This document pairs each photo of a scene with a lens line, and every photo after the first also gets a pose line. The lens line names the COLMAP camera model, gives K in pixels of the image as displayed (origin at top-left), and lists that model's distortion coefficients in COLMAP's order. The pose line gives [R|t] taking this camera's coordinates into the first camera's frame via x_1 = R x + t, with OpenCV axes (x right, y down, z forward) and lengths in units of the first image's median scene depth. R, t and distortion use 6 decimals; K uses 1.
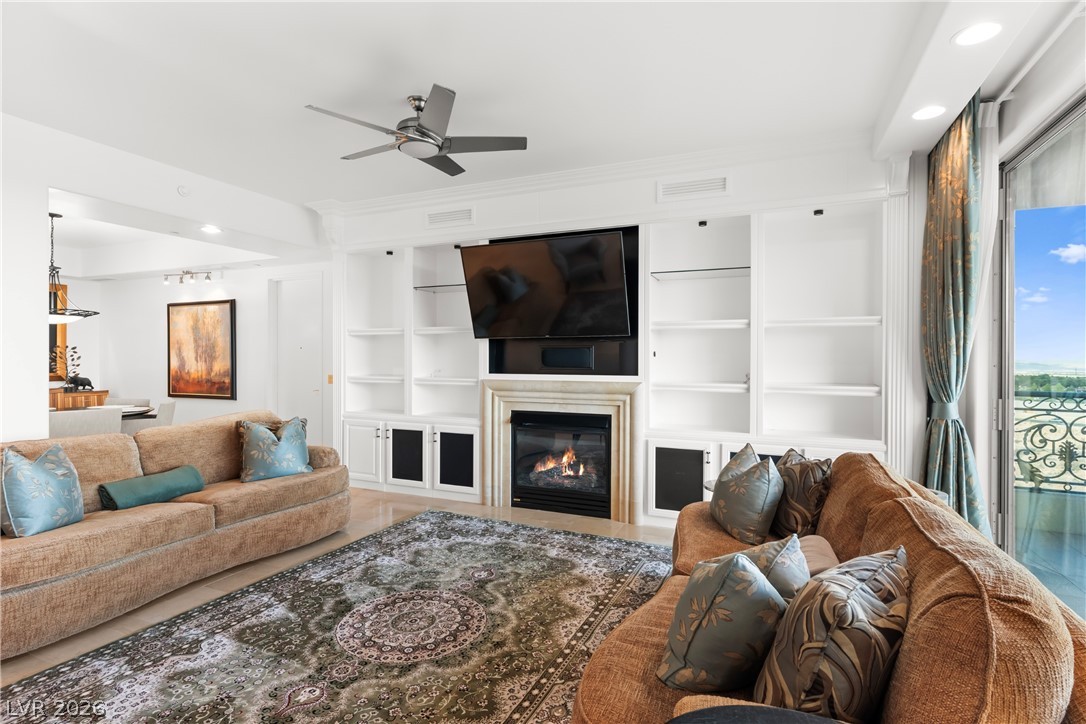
lens RADIAL K [[537.8, 0, 543.2], [0, 537.8, 359.3], [0, 0, 1]] dist [0.003791, 0.001054]
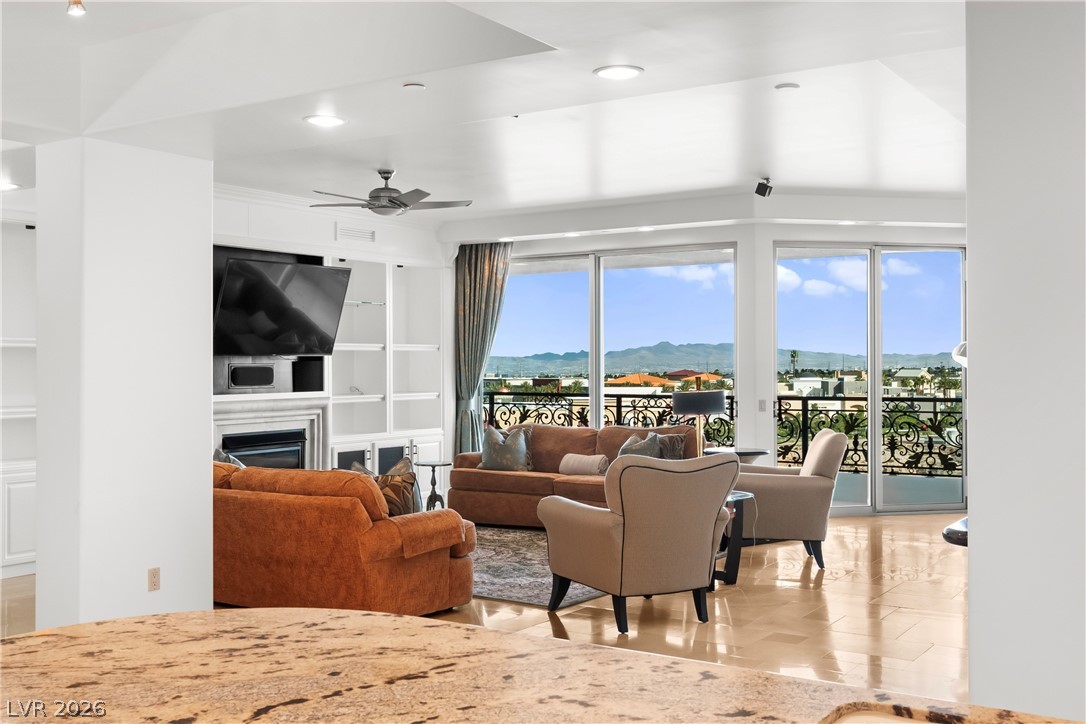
lens RADIAL K [[1119.3, 0, 543.0], [0, 1119.3, 362.0], [0, 0, 1]] dist [0.010820, 0.009168]
pose [[0.169874, -0.004268, 0.985456, -2.010752], [0.007648, 0.999966, 0.003013, -0.033616], [-0.985436, 0.007025, 0.169901, 0.152770]]
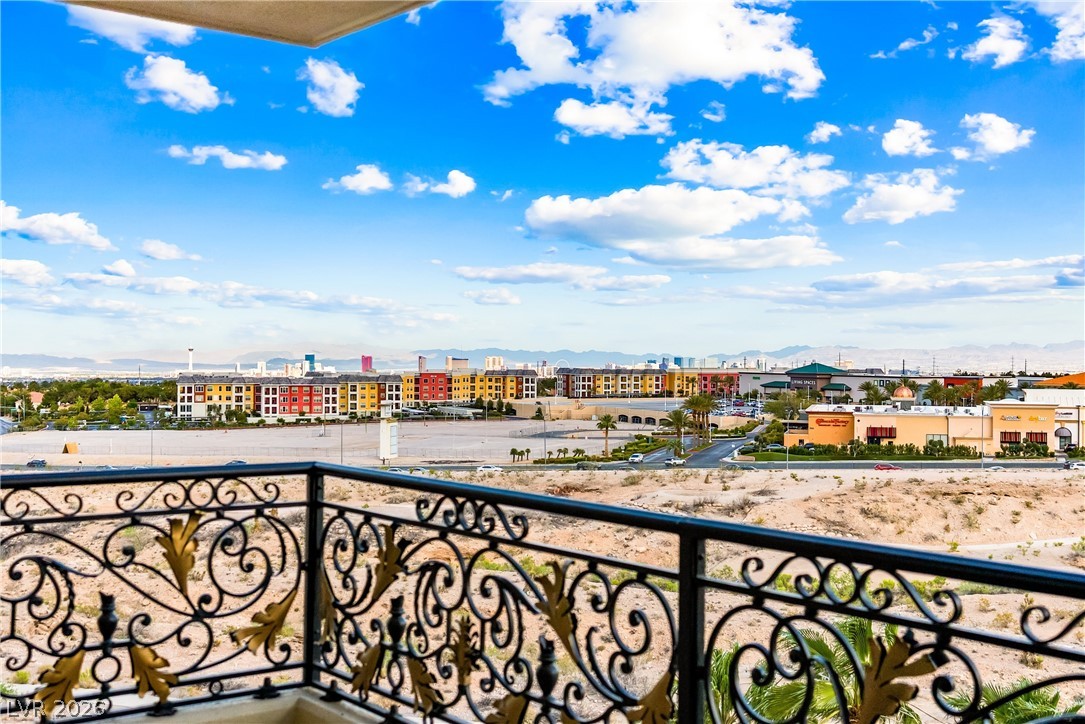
lens RADIAL K [[1272.0, 0, 542.5], [0, 1272.0, 362.0], [0, 0, 1]] dist [0.002036, 0.033771]
pose [[0.470483, -0.006120, 0.882388, 0.338337], [-0.002400, 0.999963, 0.008215, -0.027616], [-0.882406, -0.005983, 0.470451, 0.210063]]
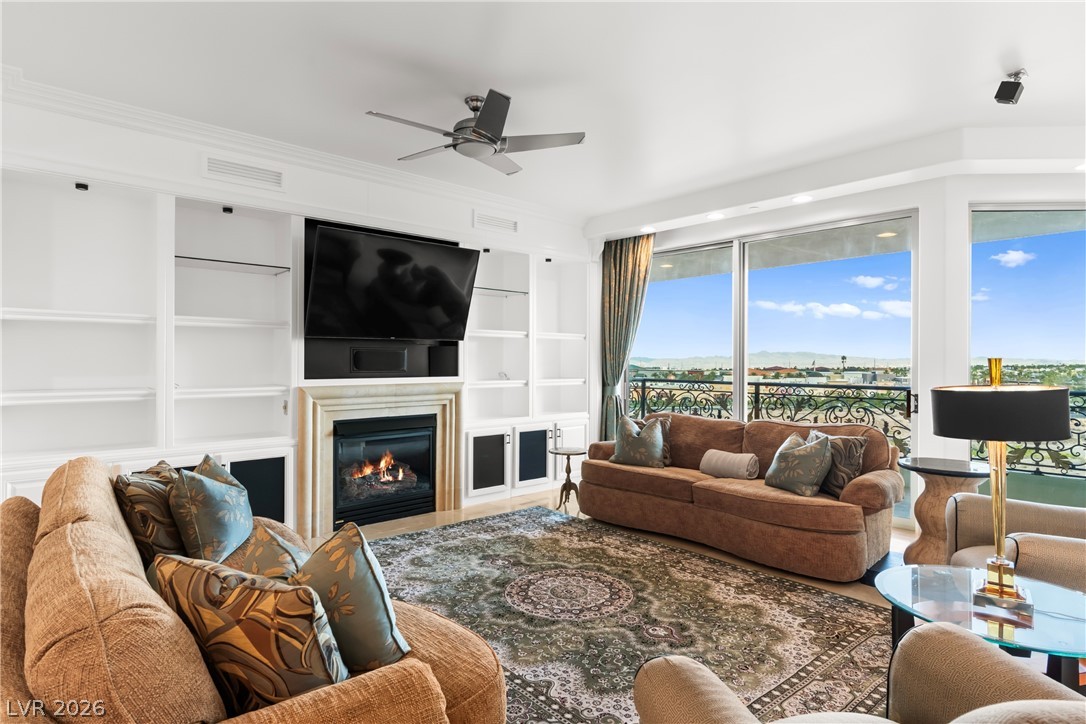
lens RADIAL K [[587.5, 0, 544.6], [0, 587.5, 361.2], [0, 0, 1]] dist [-0.005961, -0.000179]
pose [[0.407072, -0.002218, 0.913393, -0.859088], [0.000830, 0.999998, 0.002059, -0.003599], [-0.913395, -0.000080, 0.407073, 0.331042]]
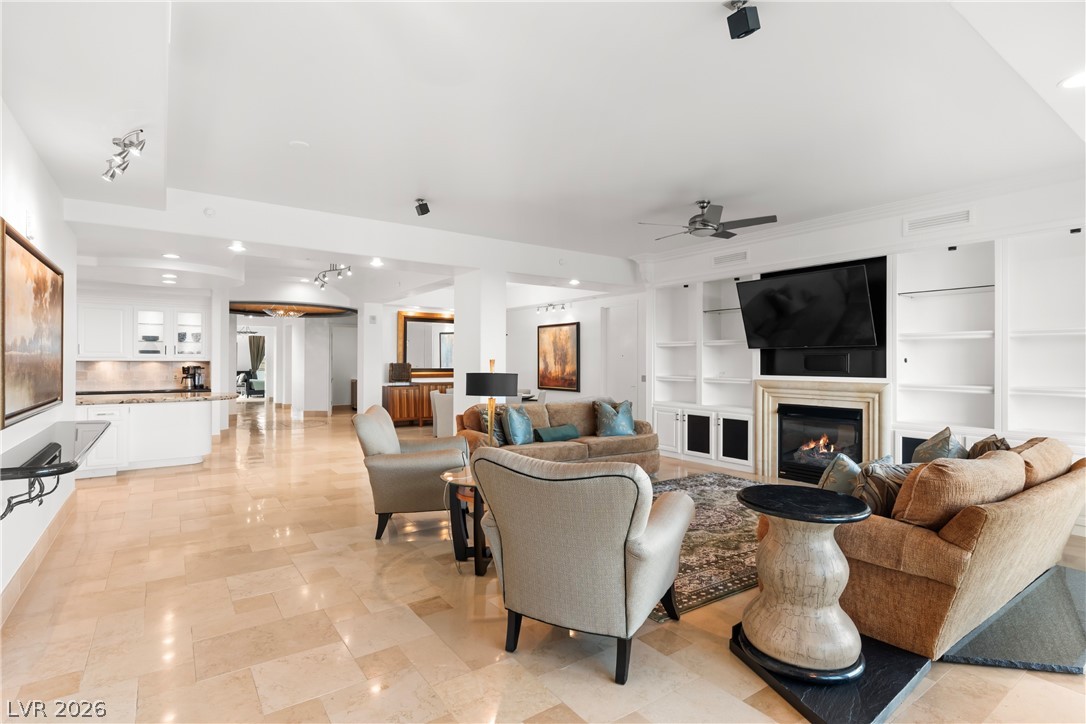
lens RADIAL K [[537.8, 0, 543.2], [0, 537.8, 359.3], [0, 0, 1]] dist [0.003791, 0.001054]
pose [[0.856622, -0.001211, -0.515943, 0.137940], [-0.003652, 0.999958, -0.008410, 0.001053], [0.515931, 0.009088, 0.856582, -0.451275]]
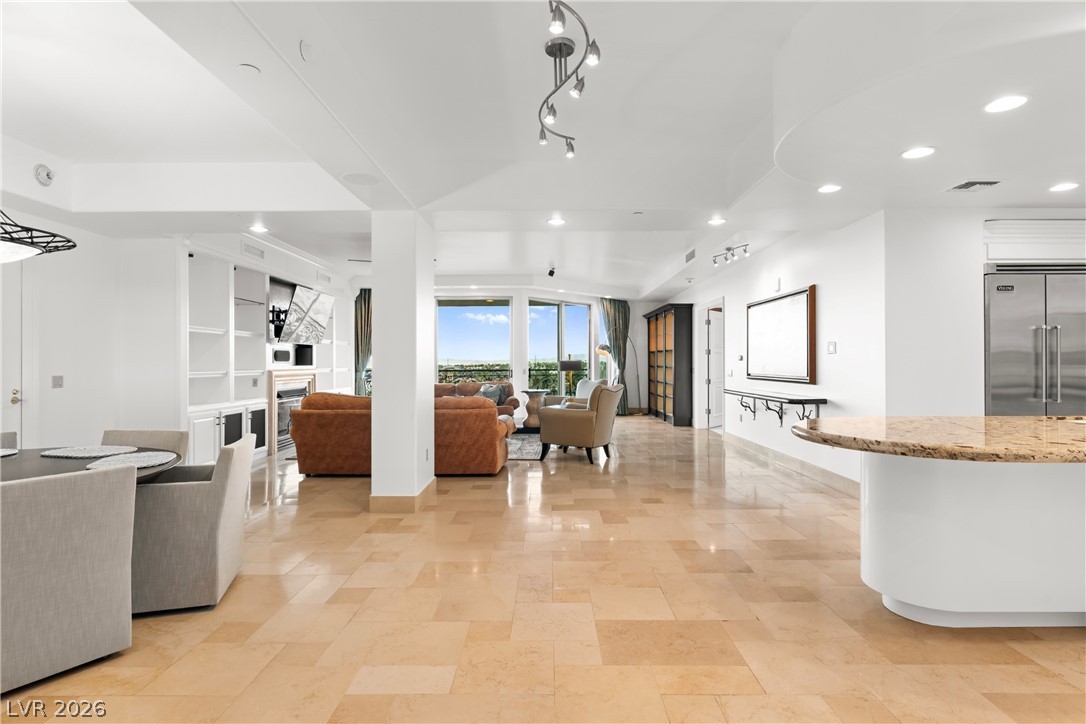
lens RADIAL K [[557.2, 0, 542.9], [0, 557.2, 359.8], [0, 0, 1]] dist [-0.000675, 0.000358]
pose [[-0.392703, 0.003228, 0.919660, -2.005551], [0.004783, 0.999987, -0.001468, 0.016314], [-0.919653, 0.003823, -0.392713, 1.010692]]
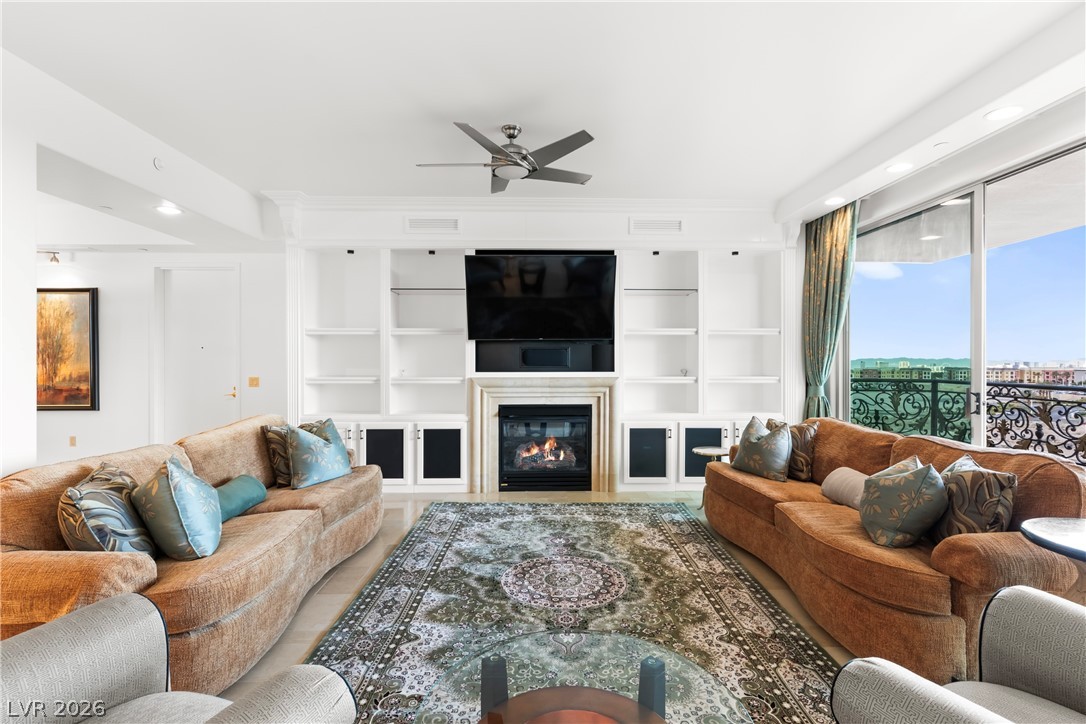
lens RADIAL K [[514.3, 0, 543.4], [0, 514.3, 360.0], [0, 0, 1]] dist [0.001481, 0.000637]
pose [[0.907035, -0.003190, 0.421042, -0.462566], [0.004153, 0.999990, -0.001370, 0.004087], [-0.421034, 0.002991, 0.907040, -0.004063]]
